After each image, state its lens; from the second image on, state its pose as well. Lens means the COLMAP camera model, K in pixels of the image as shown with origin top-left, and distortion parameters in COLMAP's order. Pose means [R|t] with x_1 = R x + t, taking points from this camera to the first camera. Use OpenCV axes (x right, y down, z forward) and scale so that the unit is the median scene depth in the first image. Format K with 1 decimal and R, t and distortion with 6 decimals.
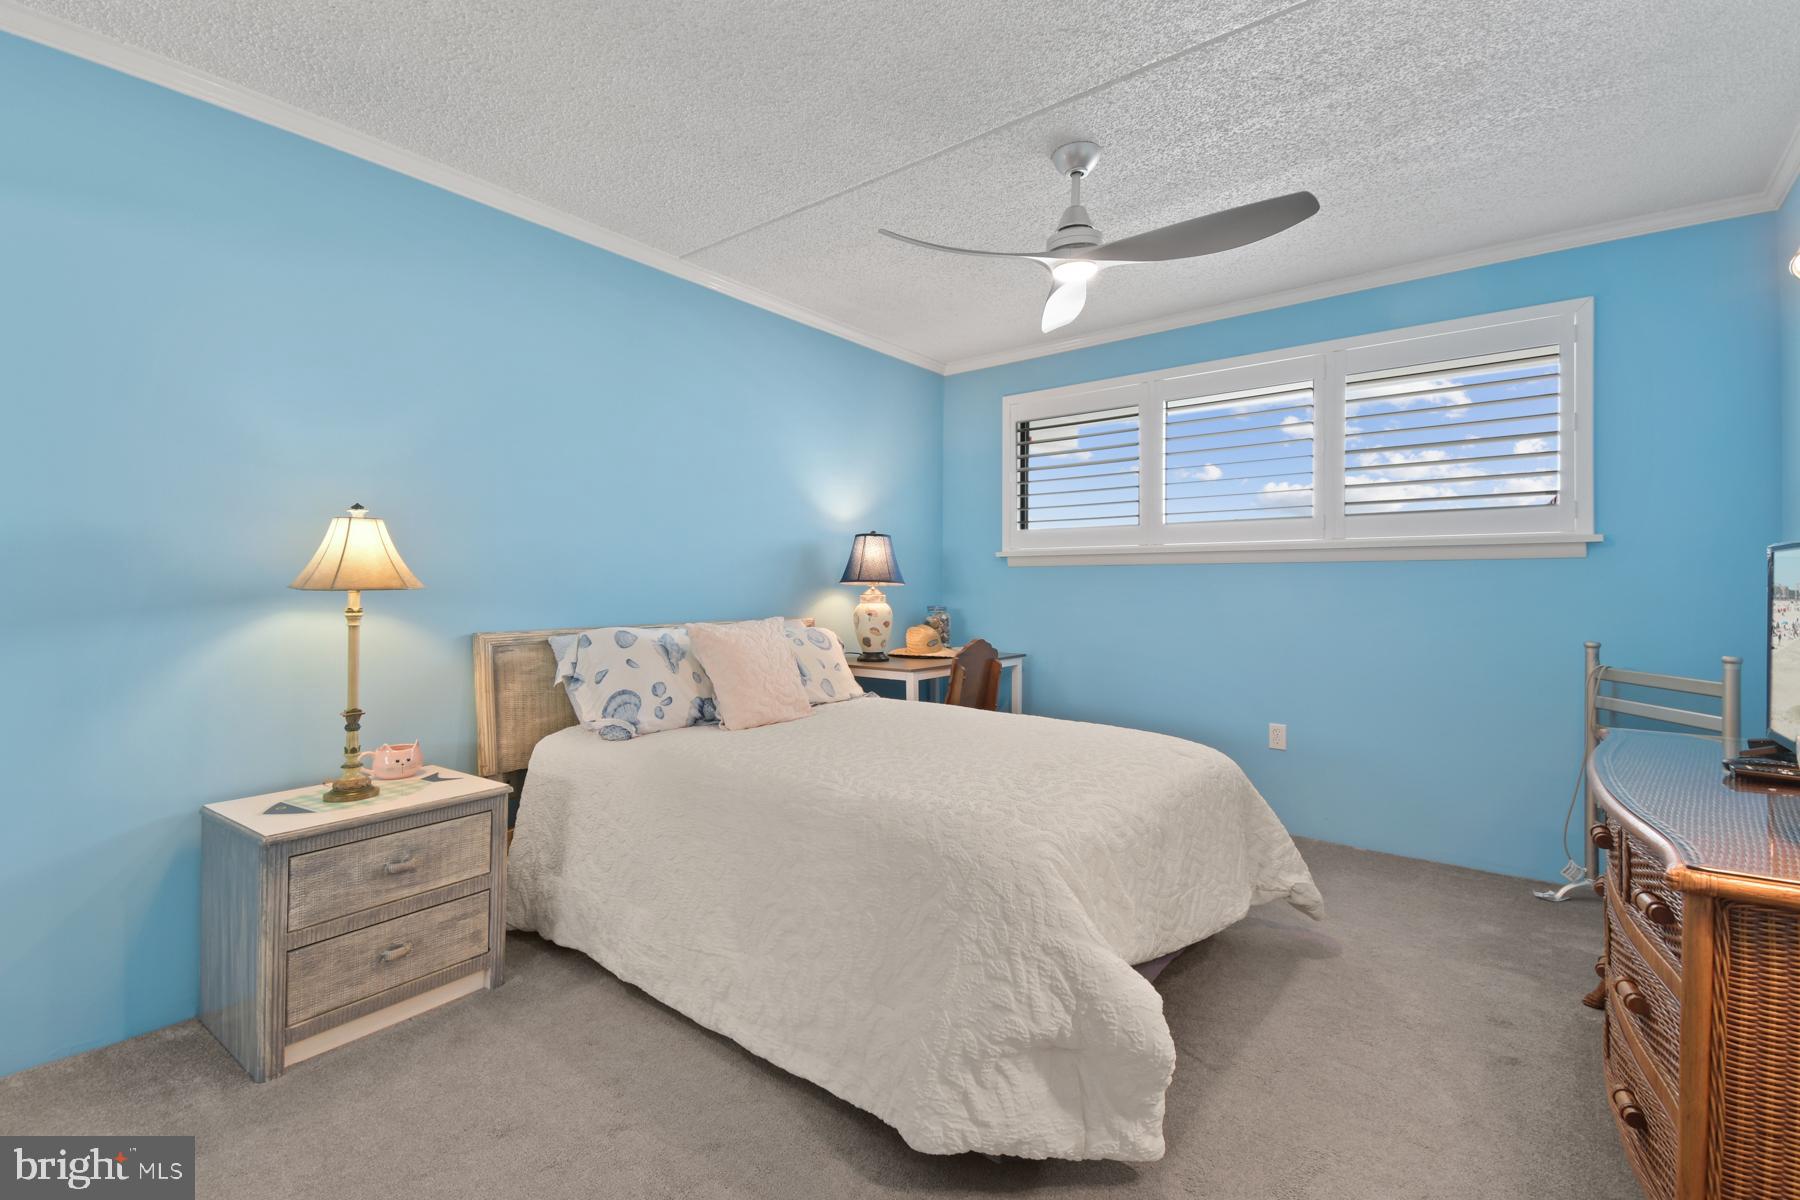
lens RADIAL K [[771.6, 0, 900.0], [0, 771.6, 600.0], [0, 0, 1]] dist [0.018303, -0.000006]
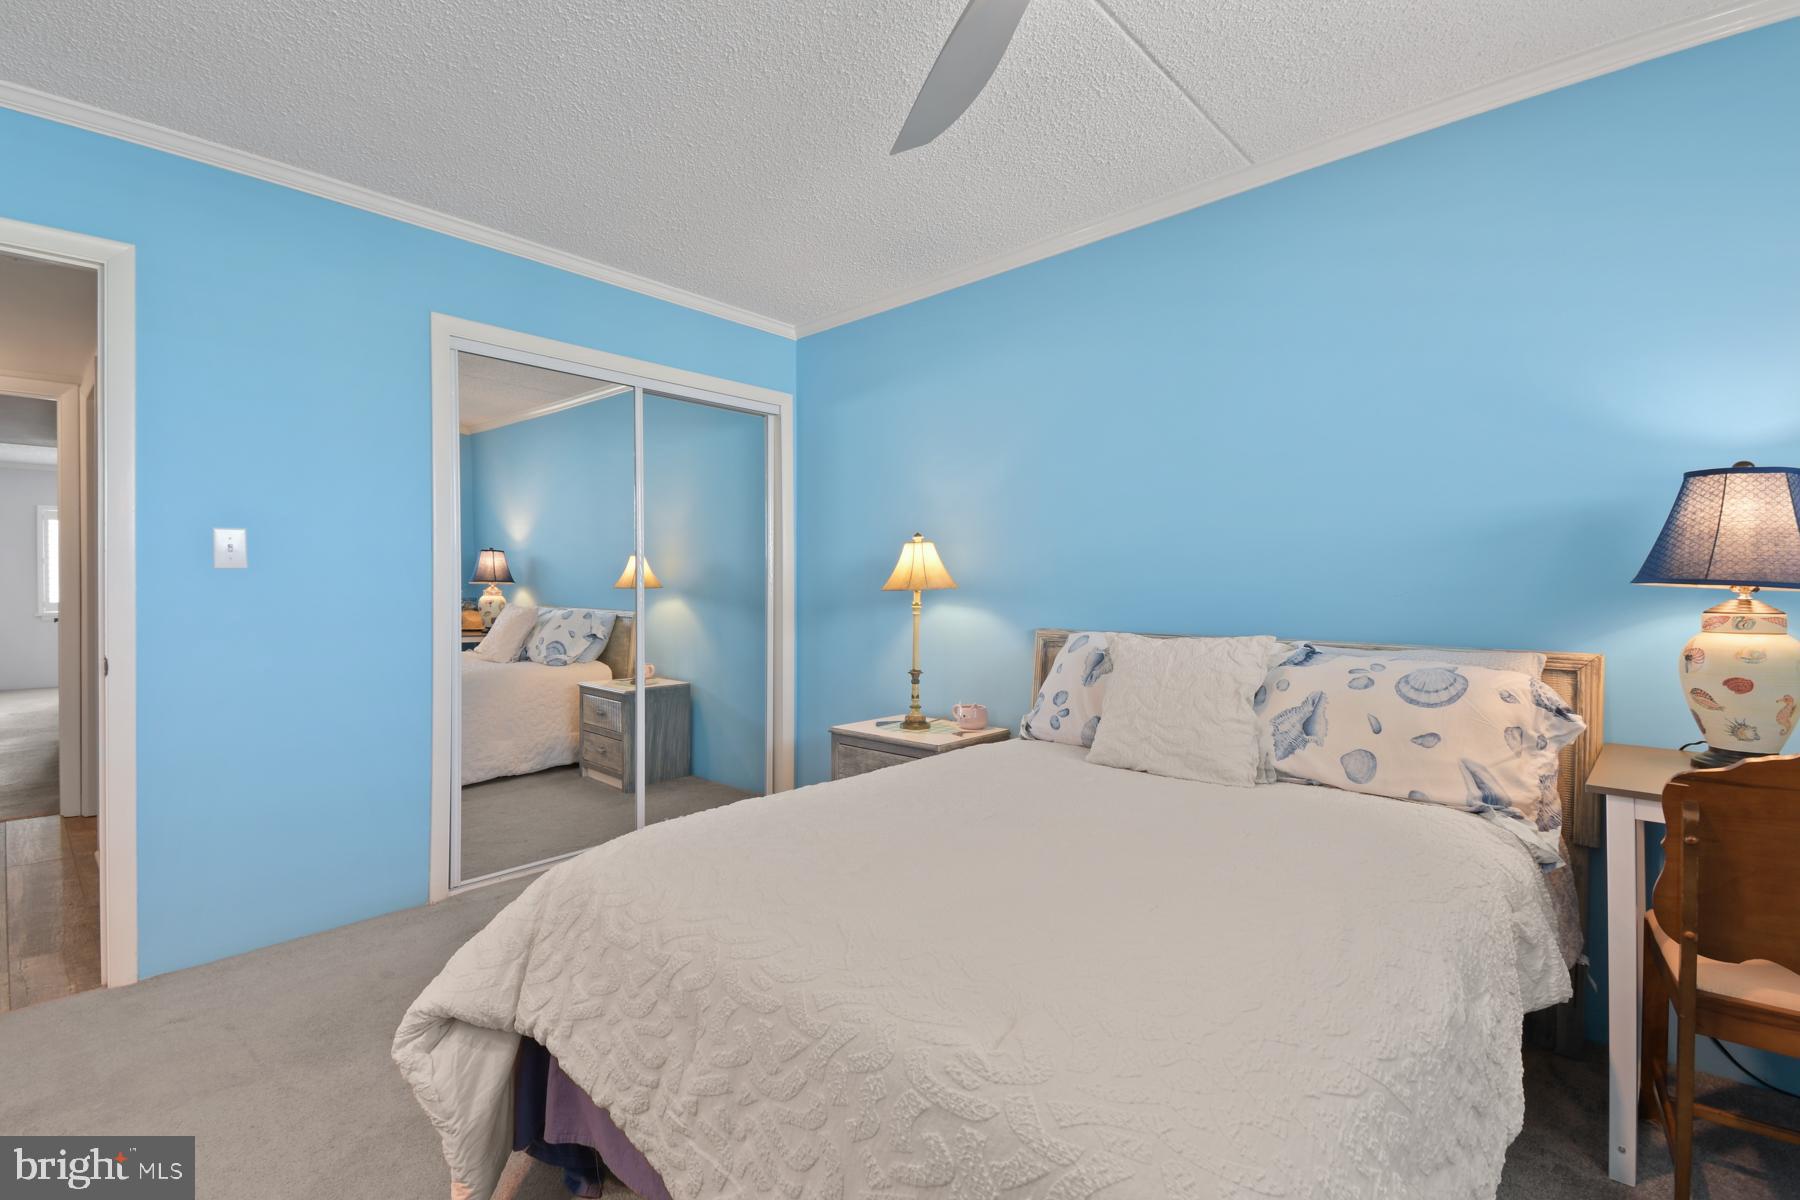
lens RADIAL K [[809.9, 0, 900.0], [0, 809.9, 600.0], [0, 0, 1]] dist [0.001374, 0.000088]
pose [[-0.096337, 0.013857, -0.995252, 0.851090], [-0.023985, 0.999580, 0.016239, -0.018786], [0.995060, 0.025436, -0.095964, 1.114166]]
